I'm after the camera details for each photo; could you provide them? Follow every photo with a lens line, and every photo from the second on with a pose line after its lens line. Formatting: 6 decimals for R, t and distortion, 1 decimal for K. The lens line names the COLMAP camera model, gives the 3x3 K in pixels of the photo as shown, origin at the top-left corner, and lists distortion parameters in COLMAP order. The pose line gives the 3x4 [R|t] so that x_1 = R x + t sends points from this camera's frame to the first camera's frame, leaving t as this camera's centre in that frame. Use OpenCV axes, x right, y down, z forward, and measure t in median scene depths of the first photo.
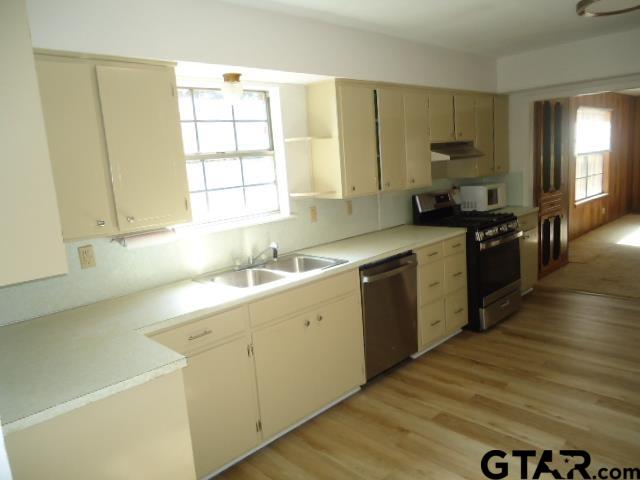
lens RADIAL K [[465.6, 0, 317.7], [0, 465.6, 238.7], [0, 0, 1]] dist [-0.004258, 0.007901]
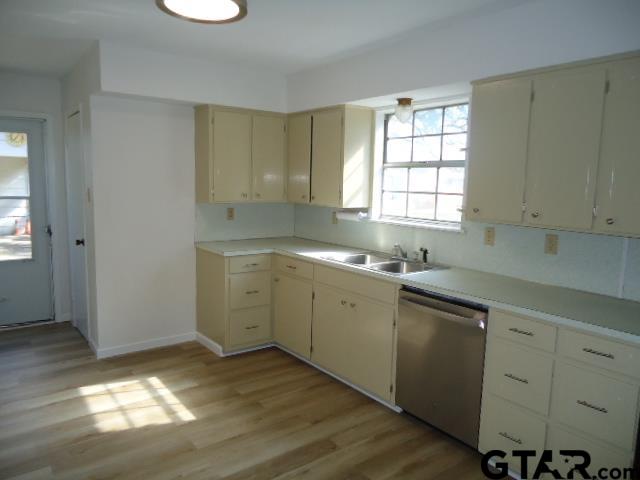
lens RADIAL K [[465.6, 0, 321.2], [0, 465.6, 238.8], [0, 0, 1]] dist [-0.004258, 0.007901]
pose [[-0.113651, 0.192638, -0.974666, 1.070342], [-0.178064, 0.961188, 0.210737, -0.214049], [0.977434, 0.197503, -0.074938, 0.925650]]
